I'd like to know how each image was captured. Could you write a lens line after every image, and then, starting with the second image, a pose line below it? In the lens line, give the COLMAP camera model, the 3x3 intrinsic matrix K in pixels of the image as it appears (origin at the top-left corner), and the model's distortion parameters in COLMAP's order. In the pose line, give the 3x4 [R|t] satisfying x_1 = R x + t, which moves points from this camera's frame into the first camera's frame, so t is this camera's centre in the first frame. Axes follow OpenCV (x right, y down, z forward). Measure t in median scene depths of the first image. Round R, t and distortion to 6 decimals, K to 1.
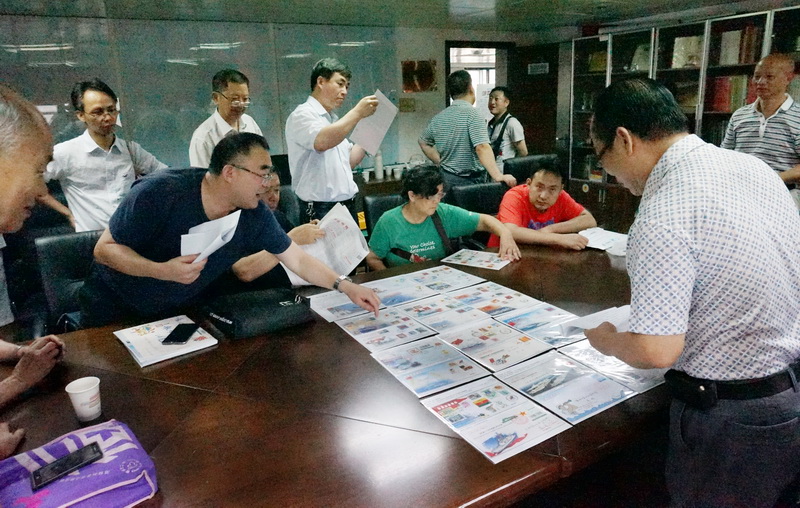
lens RADIAL K [[533.7, 0, 400.9], [0, 533.7, 240.0], [0, 0, 1]] dist [-0.010186, 0.005496]
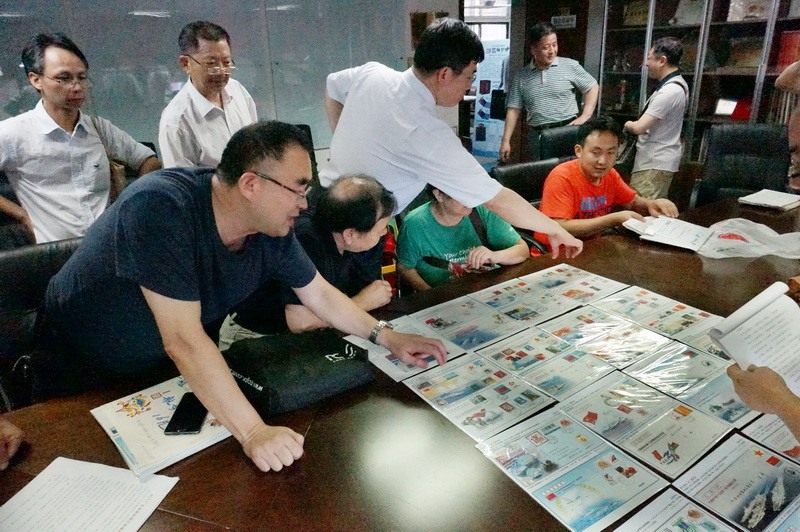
lens RADIAL K [[530.2, 0, 400.0], [0, 530.2, 266.0], [0, 0, 1]] dist [-0.016147, -0.001458]
pose [[0.999207, -0.019471, 0.034734, -0.145829], [0.015314, 0.993111, 0.116173, -0.081454], [-0.036757, -0.115549, 0.992621, 0.297872]]
